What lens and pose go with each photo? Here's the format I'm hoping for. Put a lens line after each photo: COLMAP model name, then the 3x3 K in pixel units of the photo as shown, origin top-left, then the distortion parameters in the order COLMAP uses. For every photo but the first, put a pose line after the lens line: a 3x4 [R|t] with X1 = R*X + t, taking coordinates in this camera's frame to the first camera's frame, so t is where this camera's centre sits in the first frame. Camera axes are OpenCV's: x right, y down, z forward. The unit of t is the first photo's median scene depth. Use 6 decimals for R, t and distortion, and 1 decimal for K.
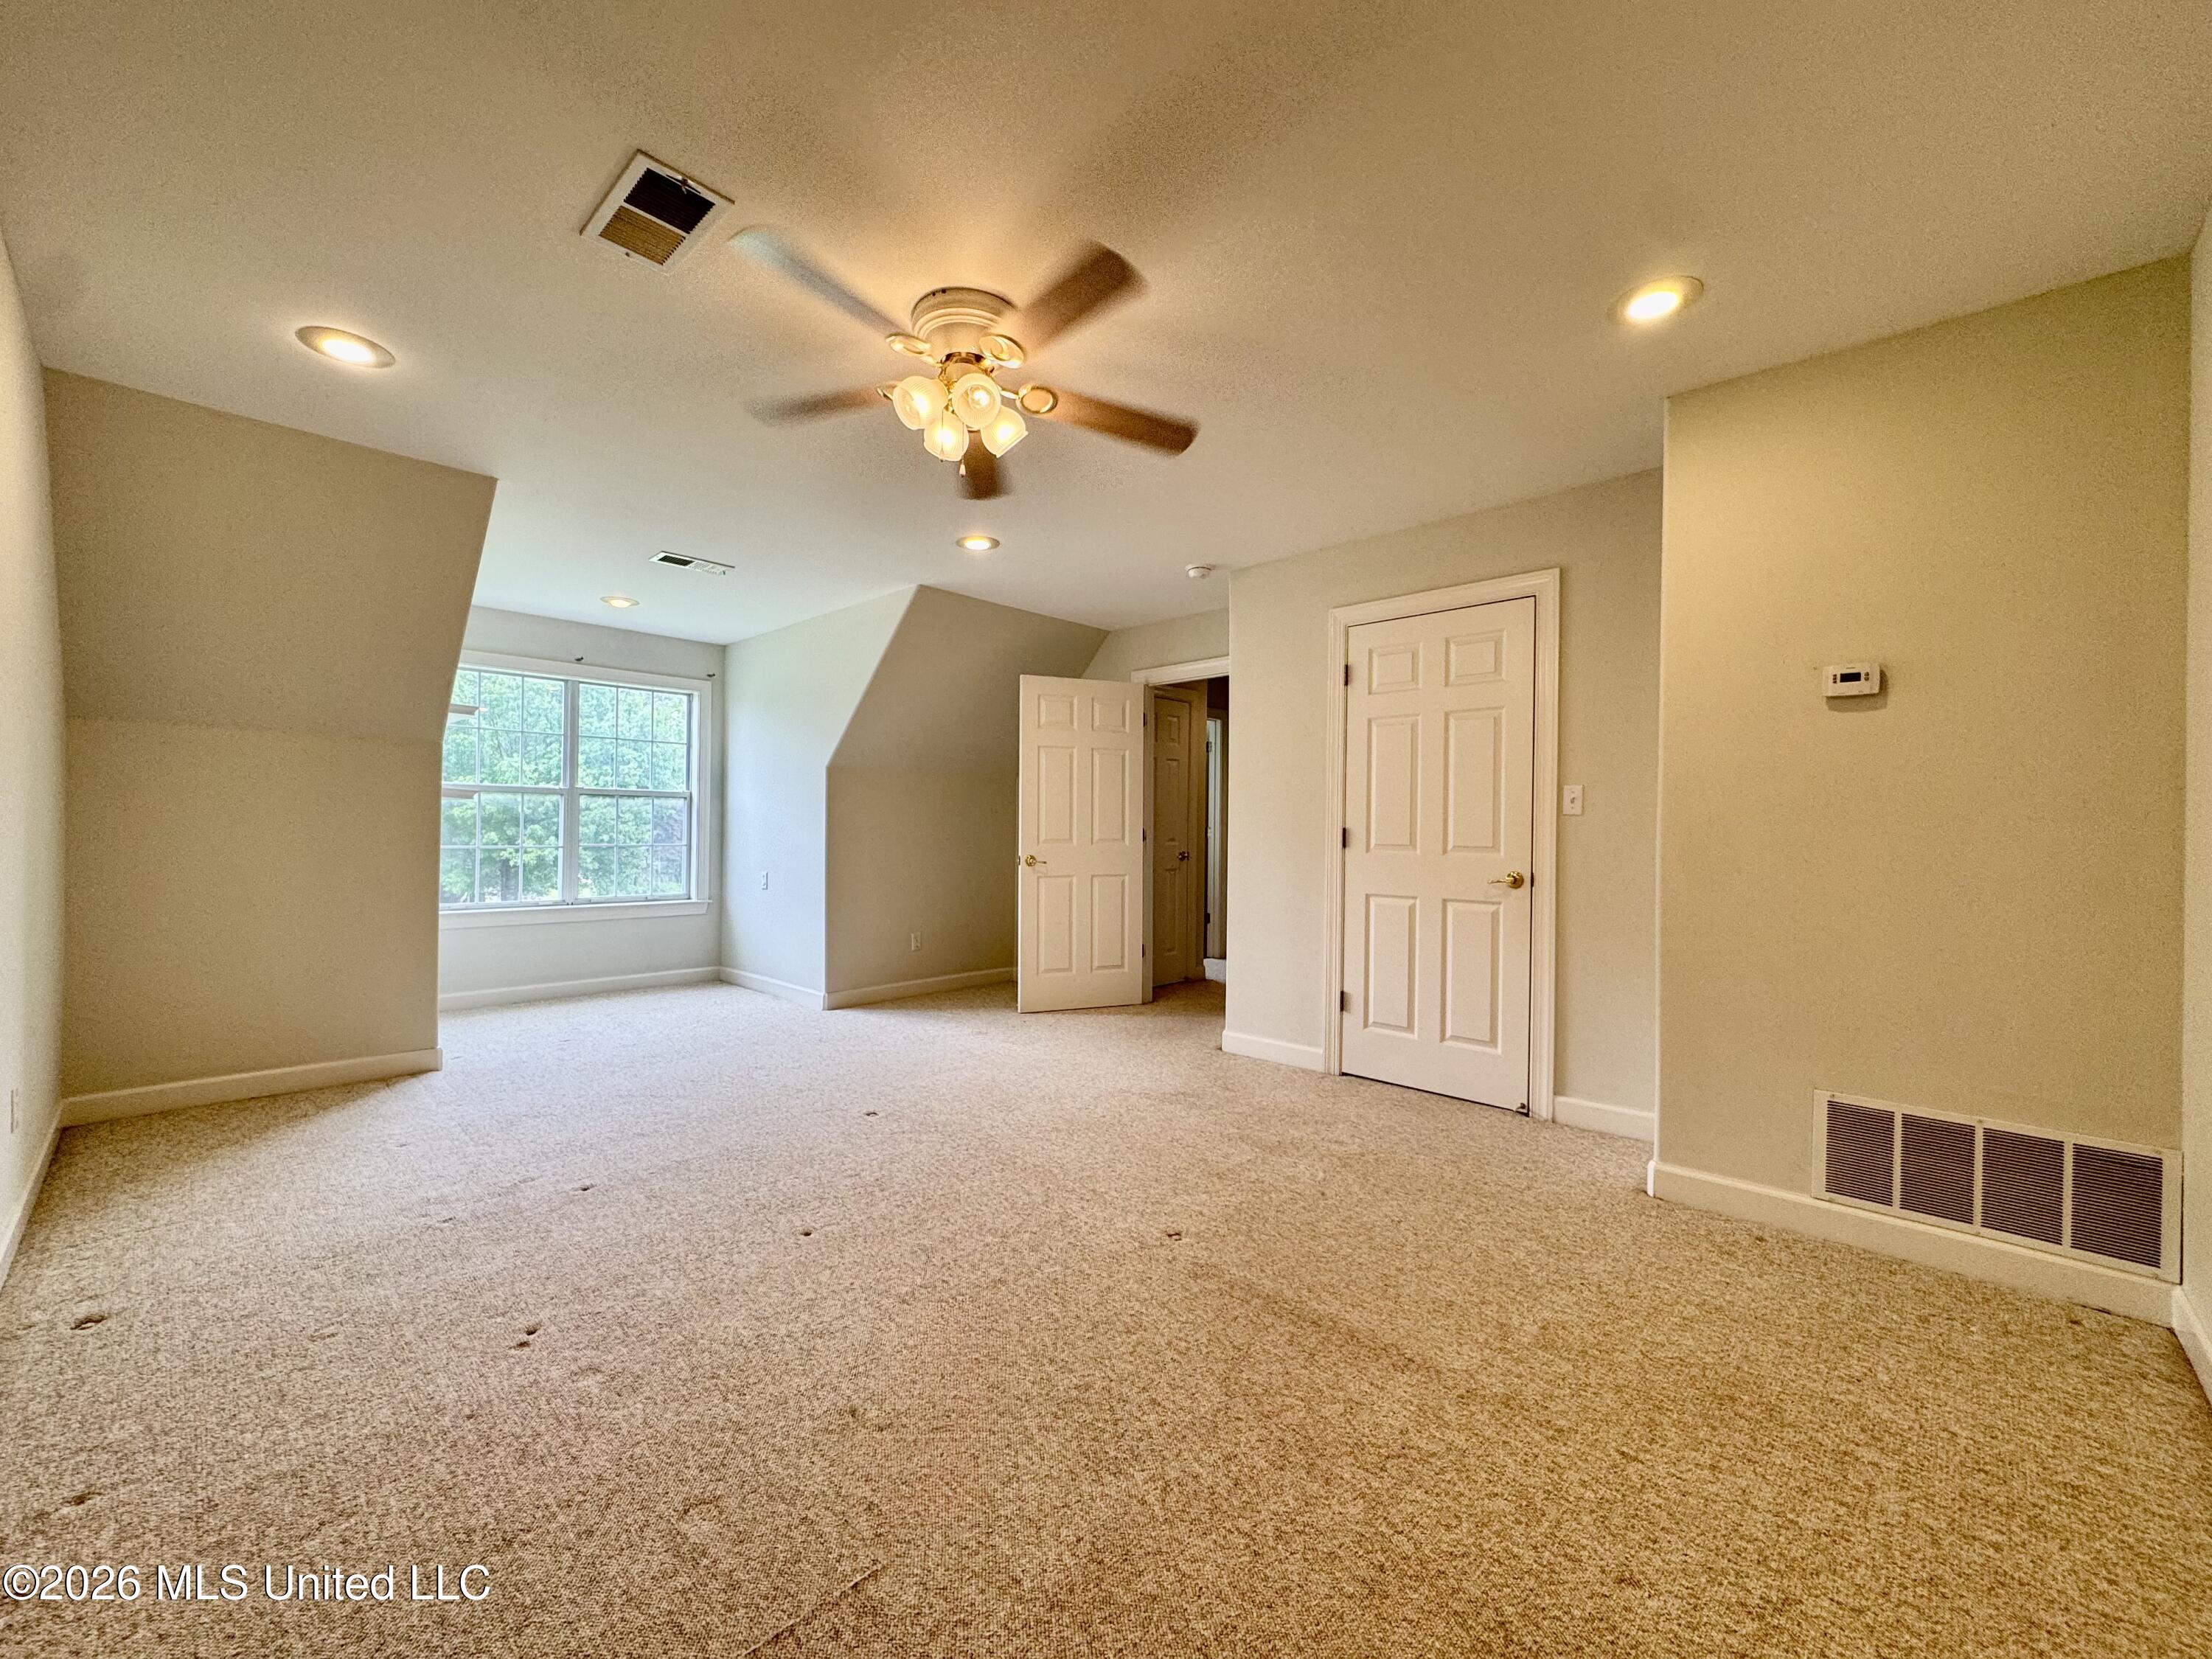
lens RADIAL K [[880.1, 0, 1102.8], [0, 880.1, 827.6], [0, 0, 1]] dist [-0.002107, -0.000319]
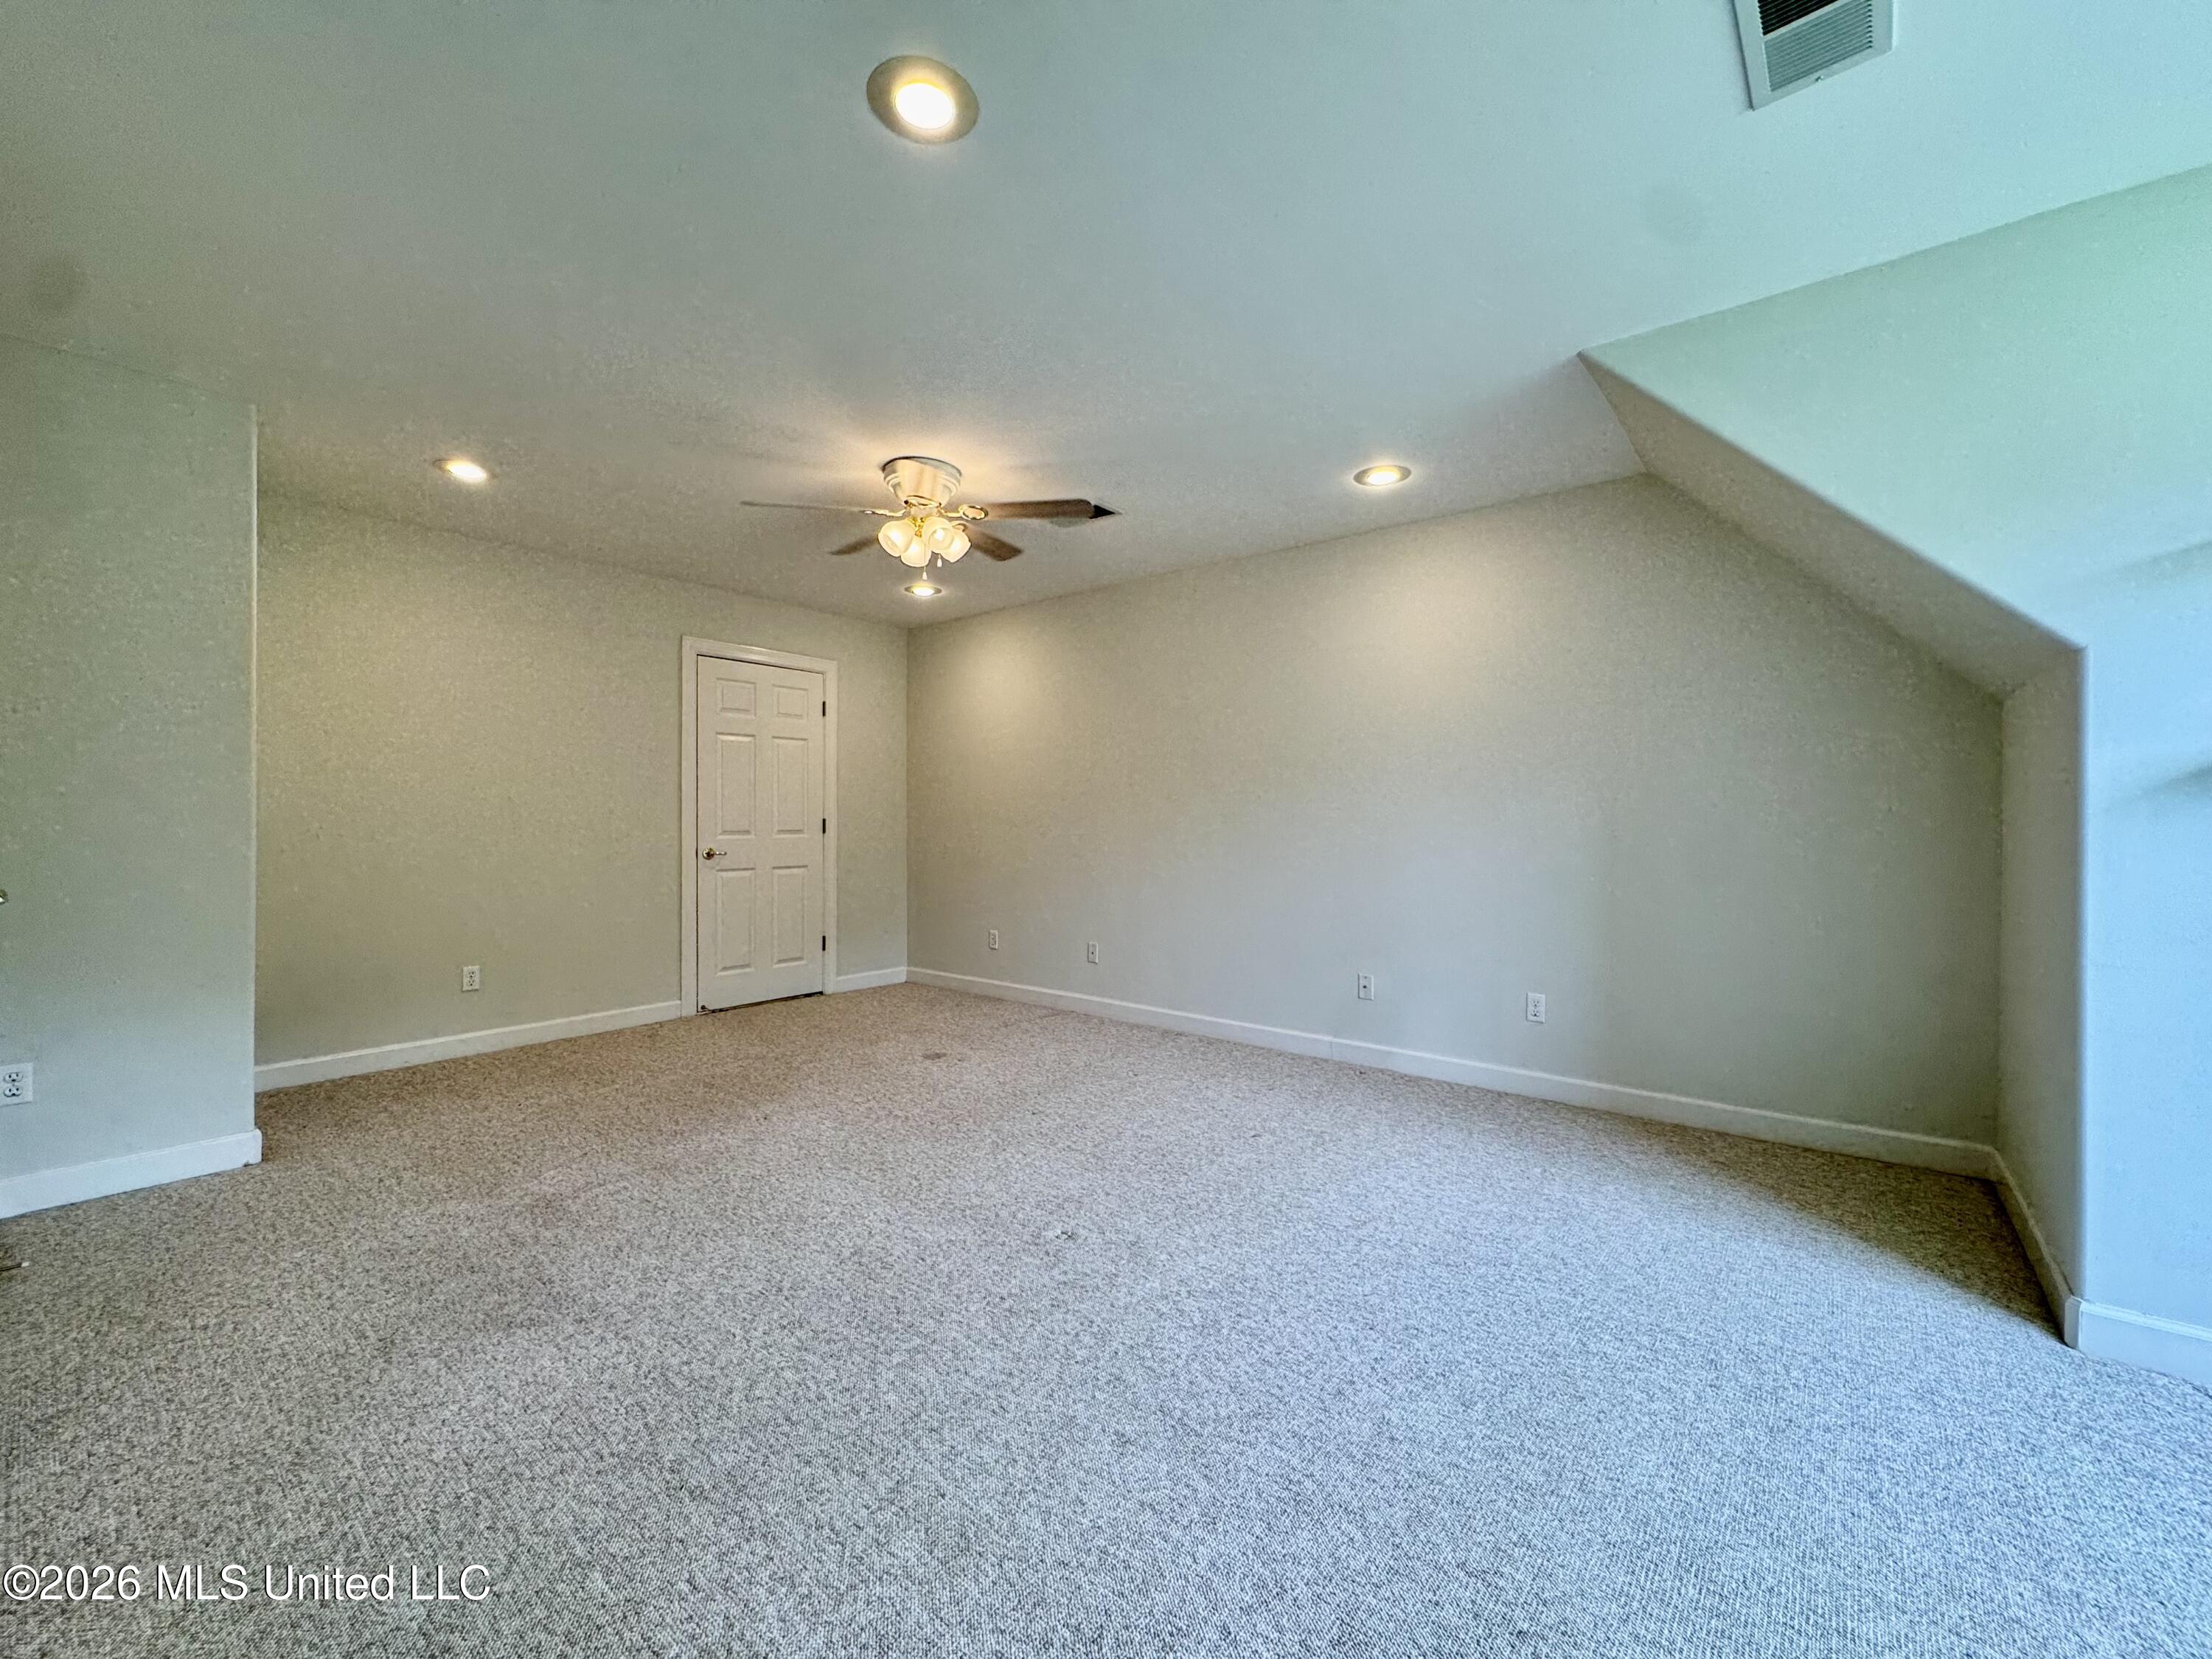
lens RADIAL K [[880.1, 0, 1102.8], [0, 880.1, 827.6], [0, 0, 1]] dist [-0.002107, -0.000319]
pose [[-0.996998, -0.010693, -0.076682, -0.278454], [-0.010843, 0.999940, 0.001544, 0.005790], [0.076661, 0.002371, -0.997054, 1.991906]]
